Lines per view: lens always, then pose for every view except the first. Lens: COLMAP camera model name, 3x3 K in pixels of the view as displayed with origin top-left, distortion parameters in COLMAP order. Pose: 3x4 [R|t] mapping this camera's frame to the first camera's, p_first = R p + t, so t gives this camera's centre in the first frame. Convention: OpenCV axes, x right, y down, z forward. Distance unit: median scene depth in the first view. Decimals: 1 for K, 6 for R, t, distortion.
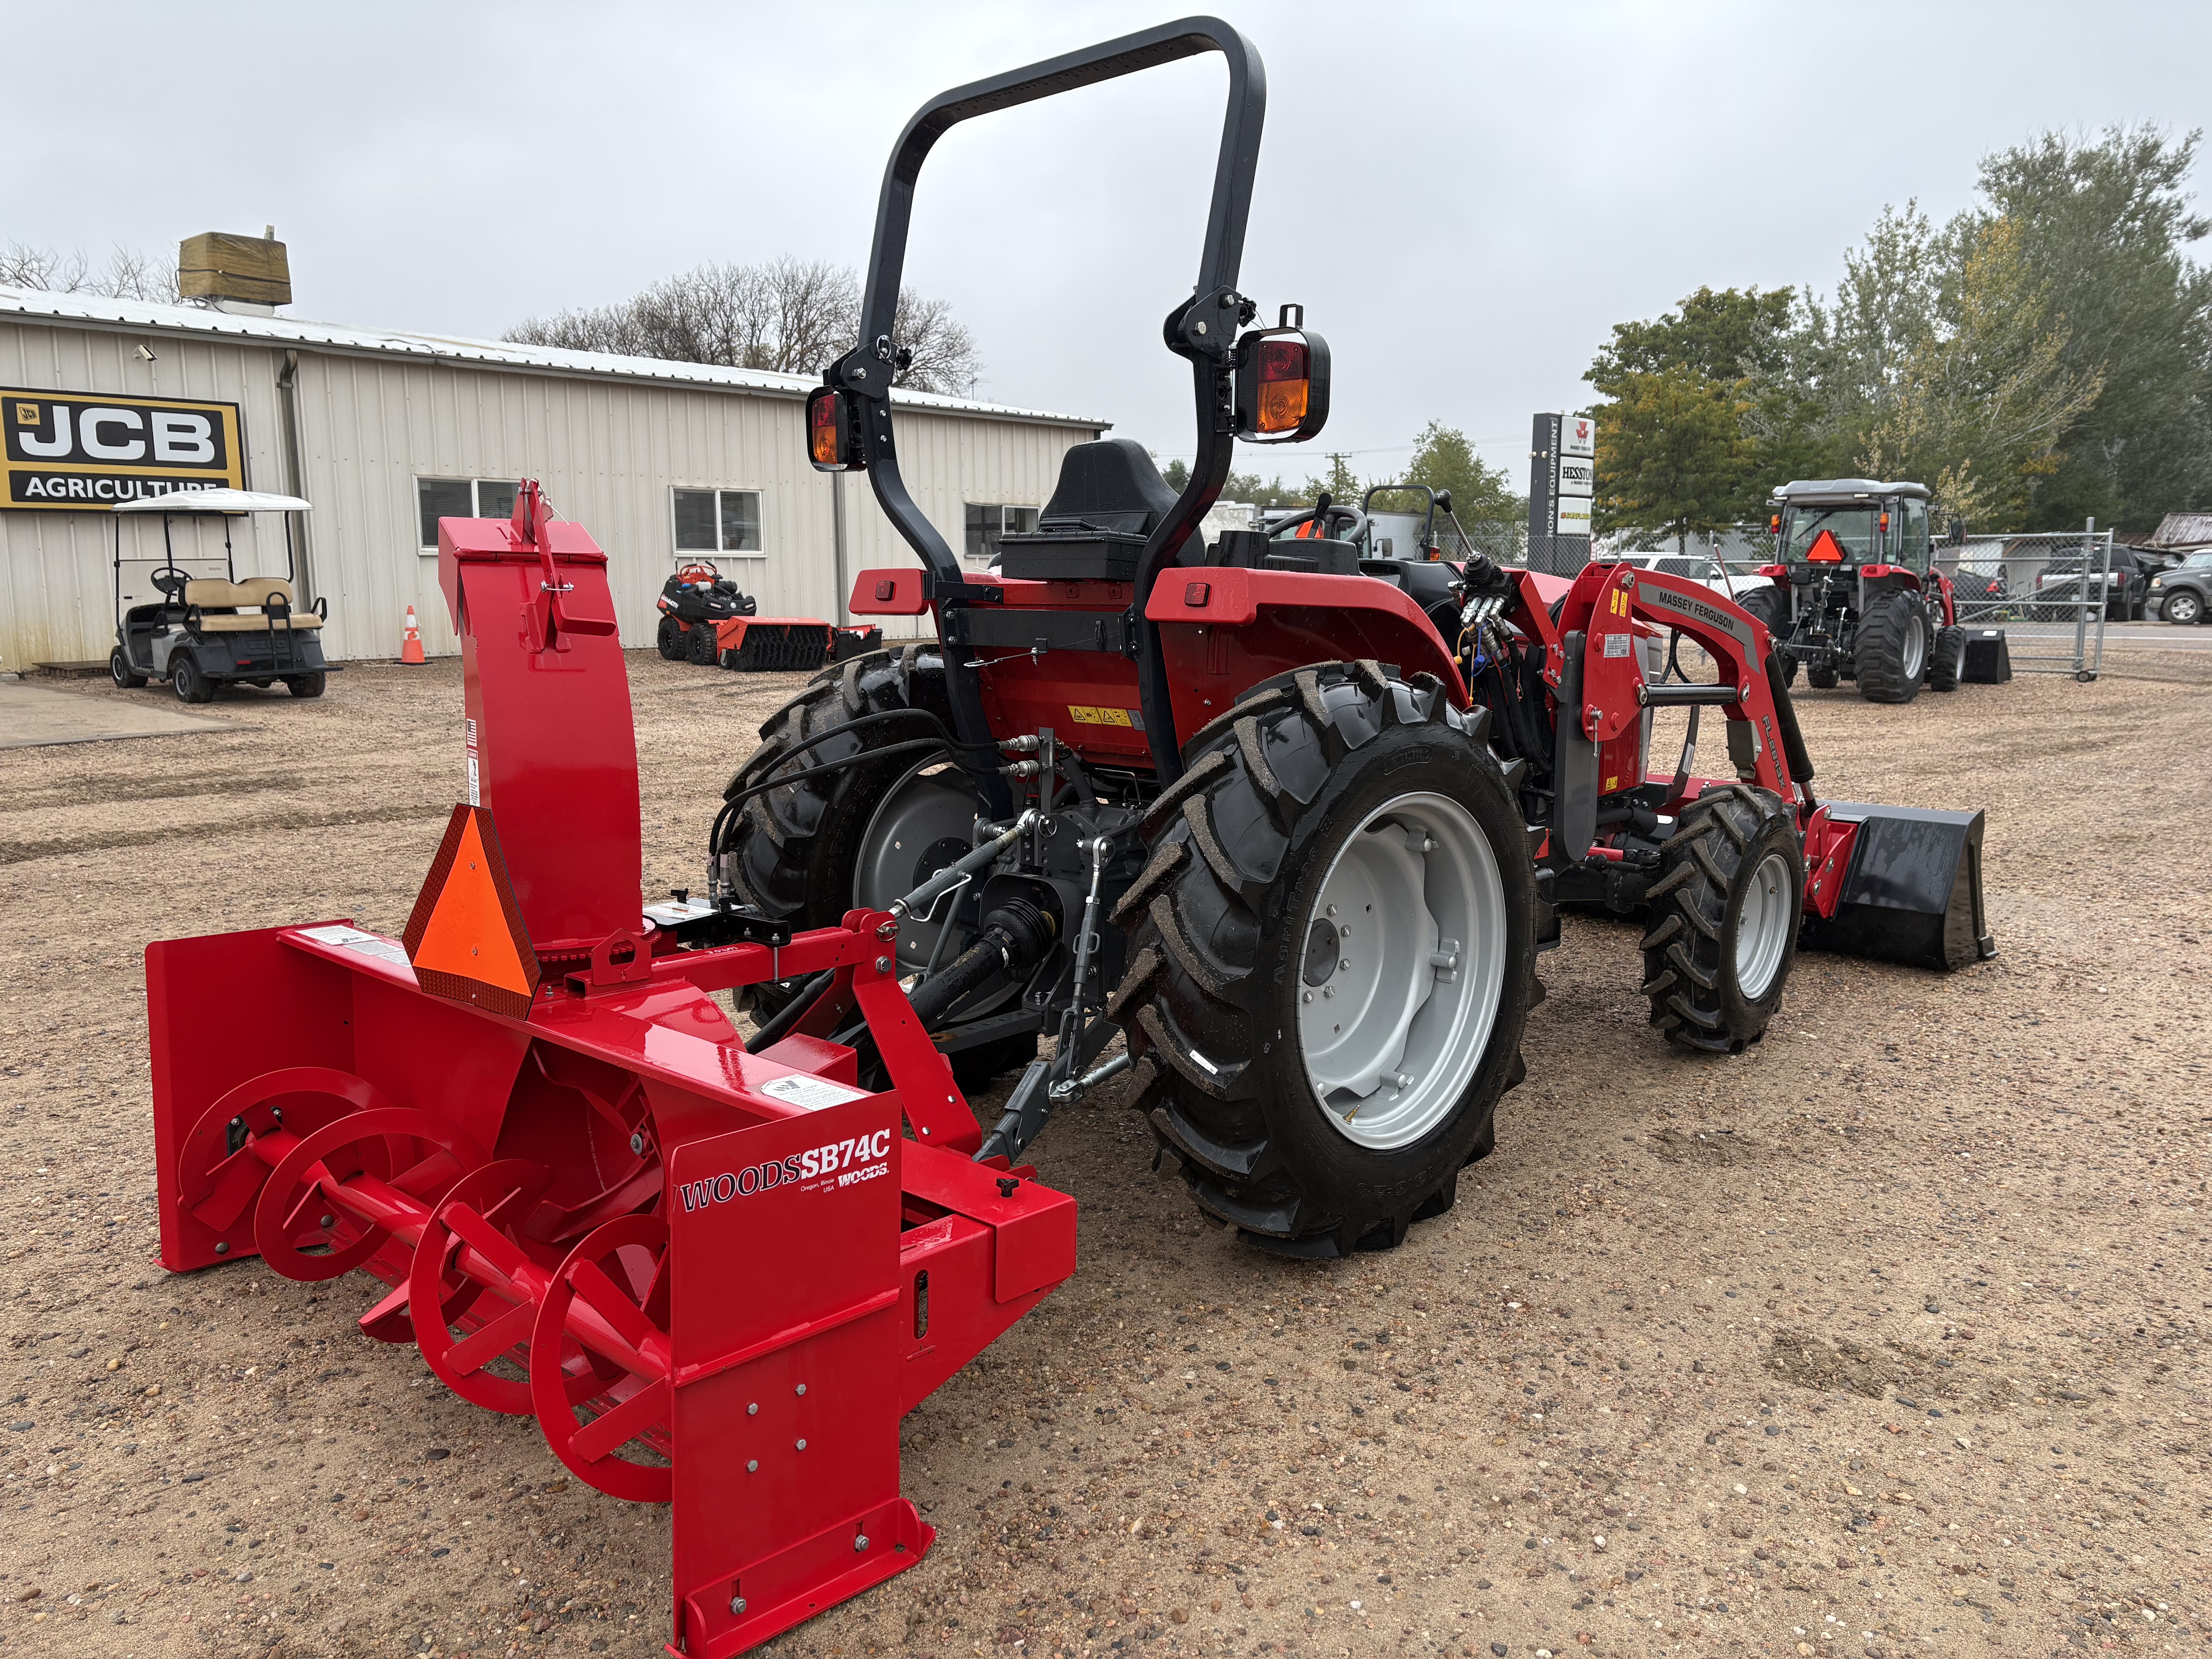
lens RADIAL K [[1670.4, 0, 1106.0], [0, 1670.4, 829.5], [0, 0, 1]] dist [0.027108, -0.009765]
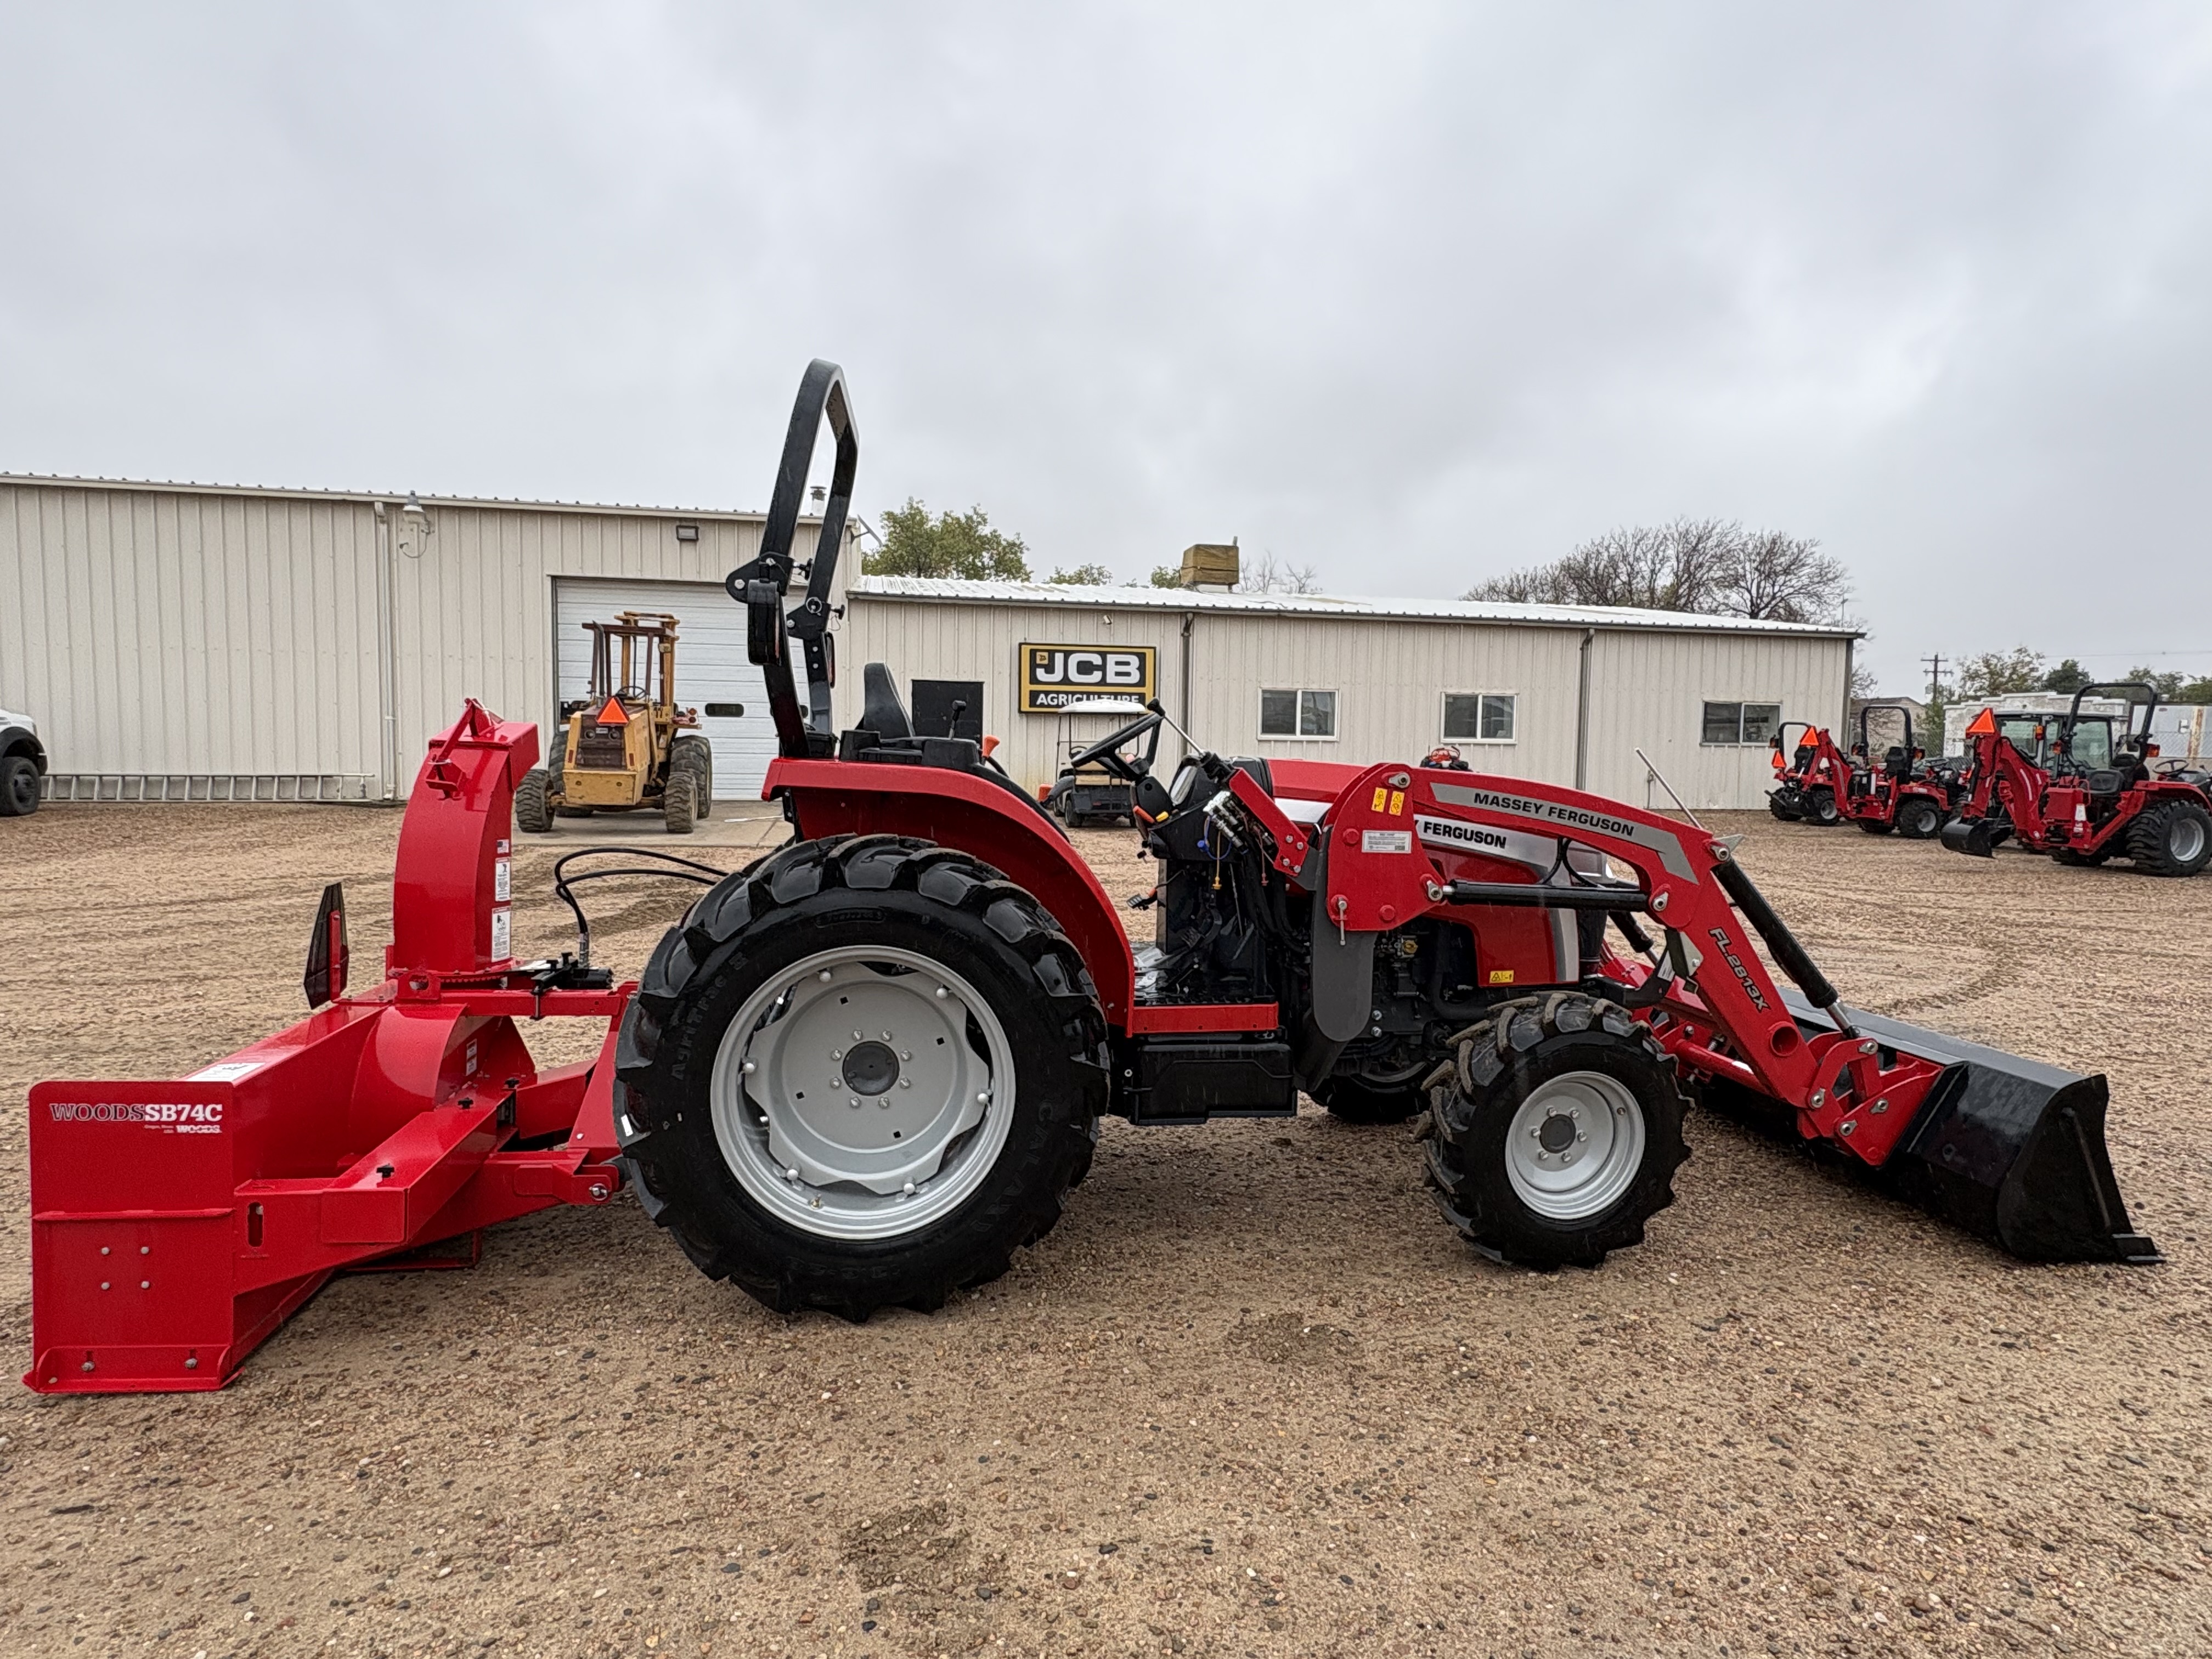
lens RADIAL K [[1195.6, 0, 1106.0], [0, 1195.6, 829.5], [0, 0, 1]] dist [0.000375, -0.000561]
pose [[0.789147, 0.058428, -0.611420, 0.173133], [-0.111670, 0.992523, -0.049283, -0.016915], [0.603968, 0.107168, 0.789770, 0.083008]]
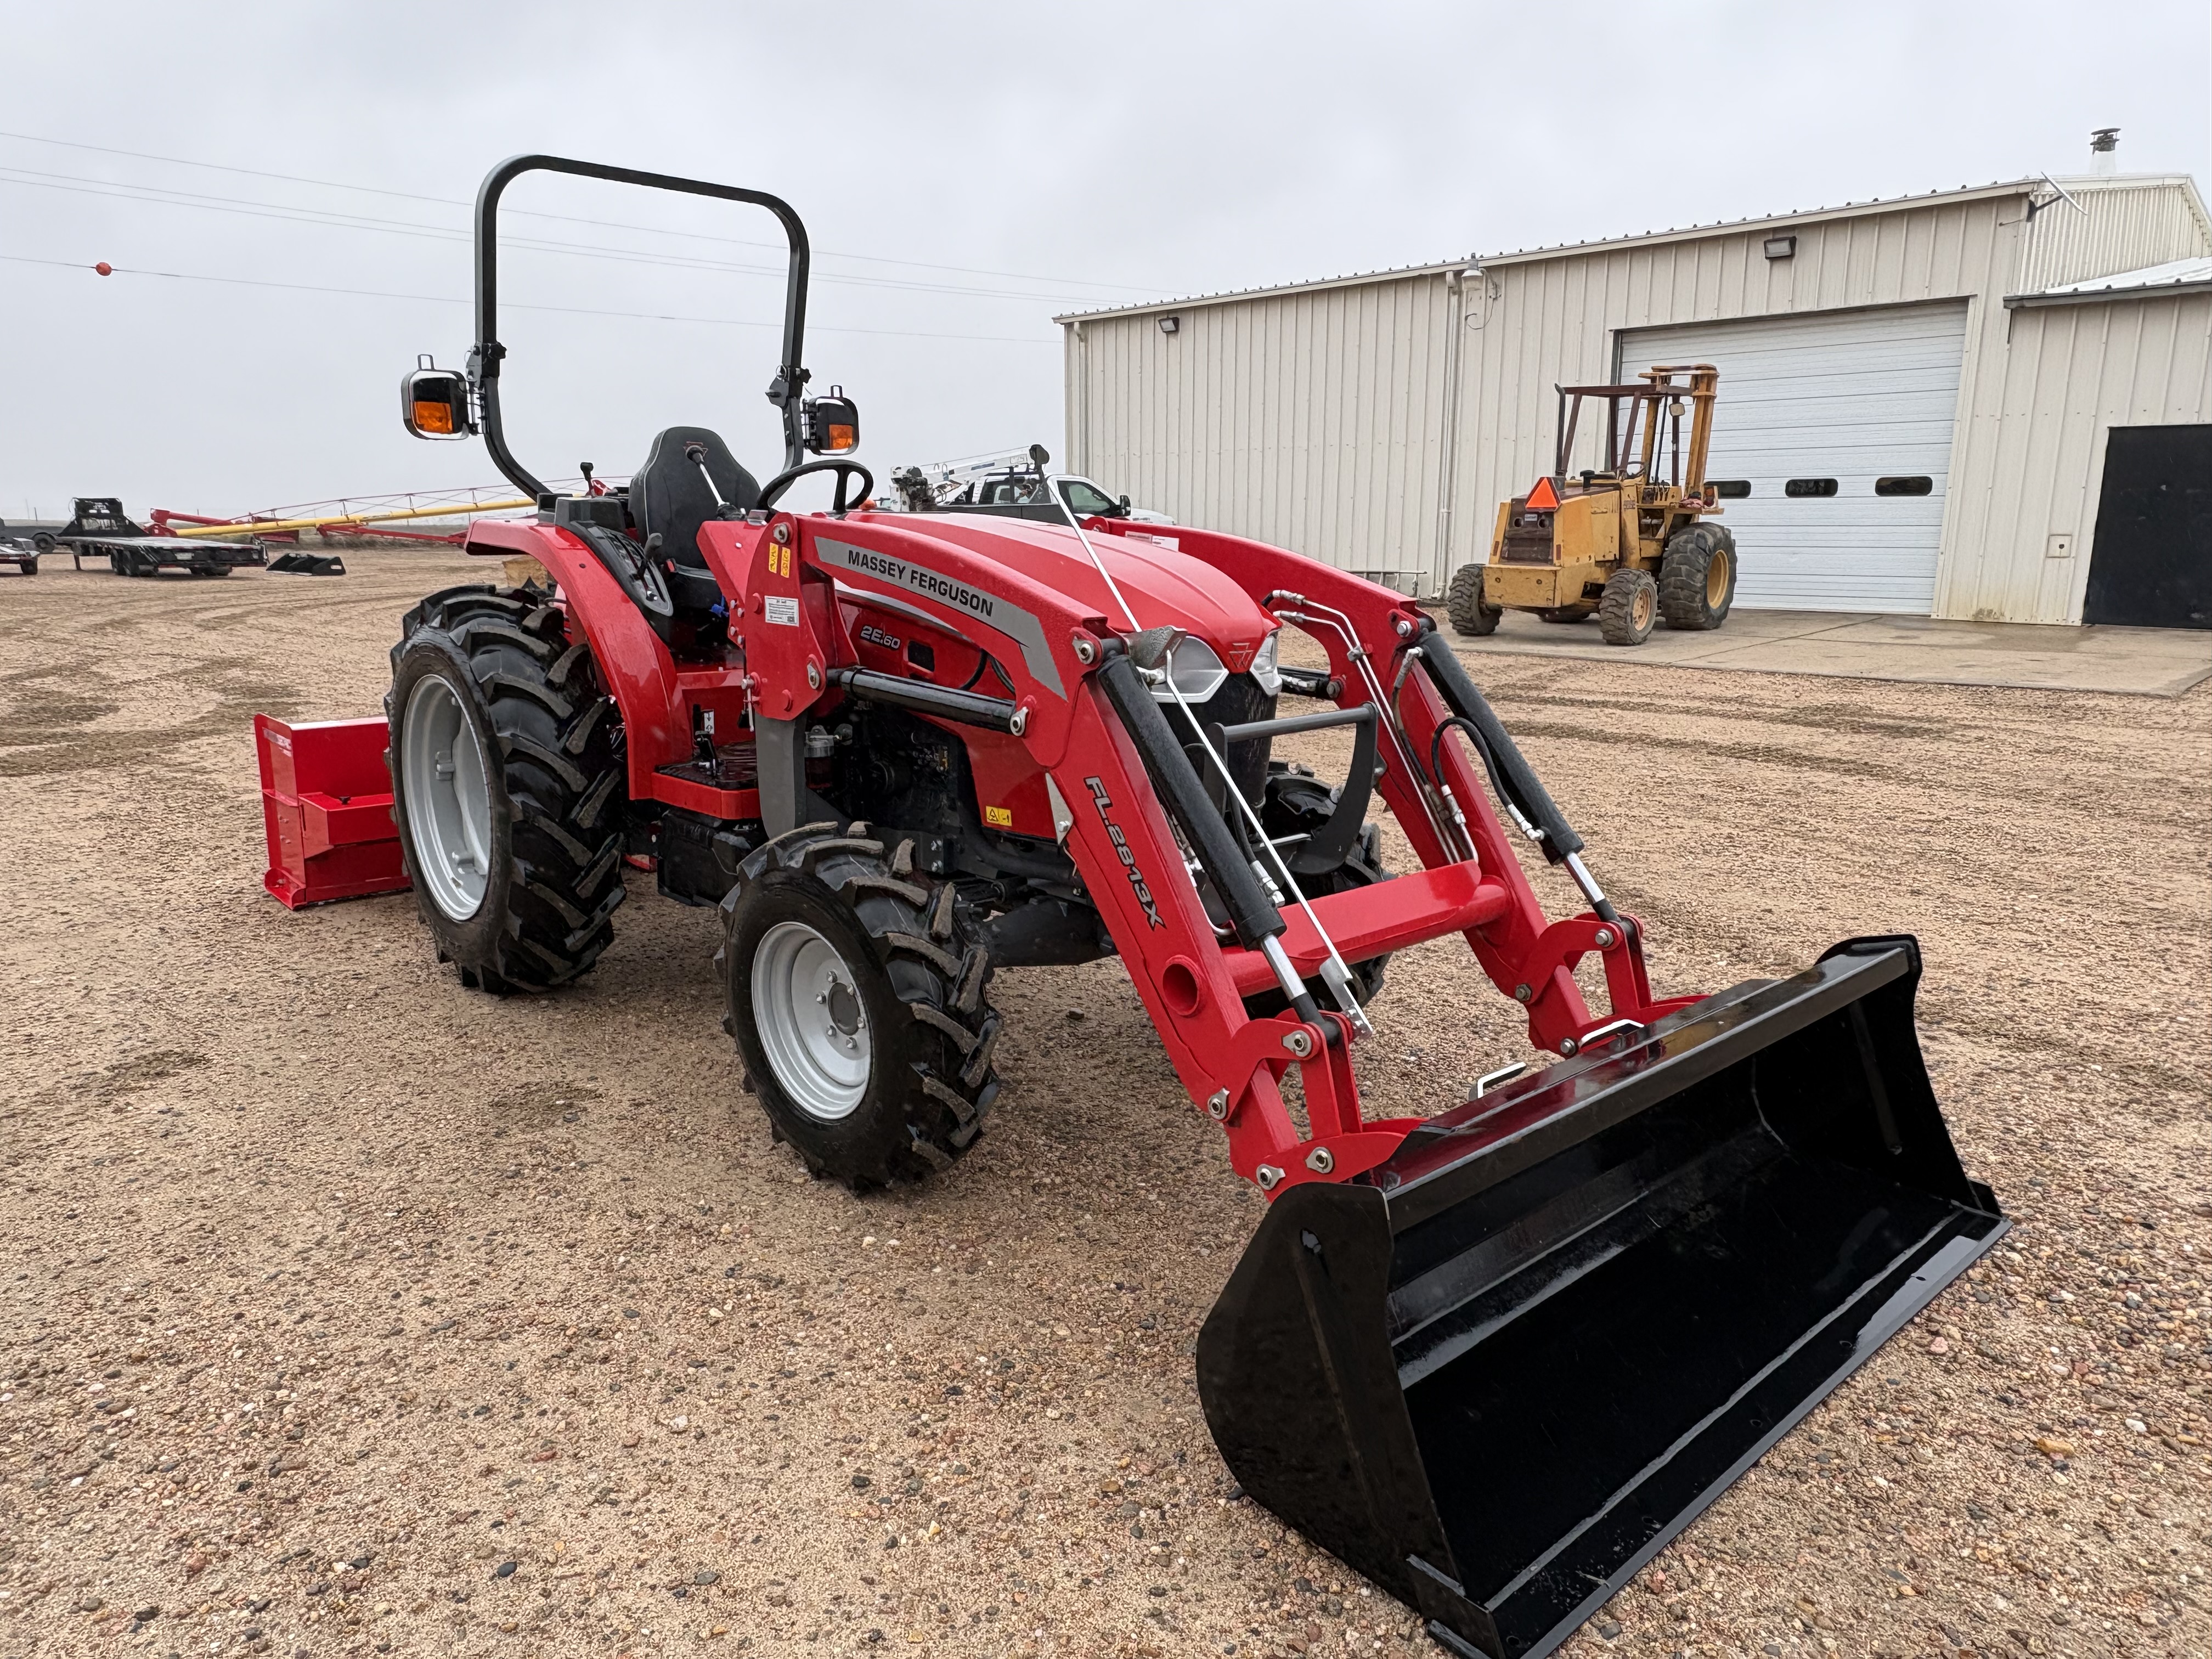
lens RADIAL K [[1473.2, 0, 1082.1], [0, 1473.2, 834.6], [0, 0, 1]] dist [-0.007915, 0.006786]
pose [[-0.074082, 0.203154, -0.976340, 0.290442], [-0.155803, 0.964650, 0.212544, -0.050745], [0.985006, 0.167862, -0.039811, 0.332119]]
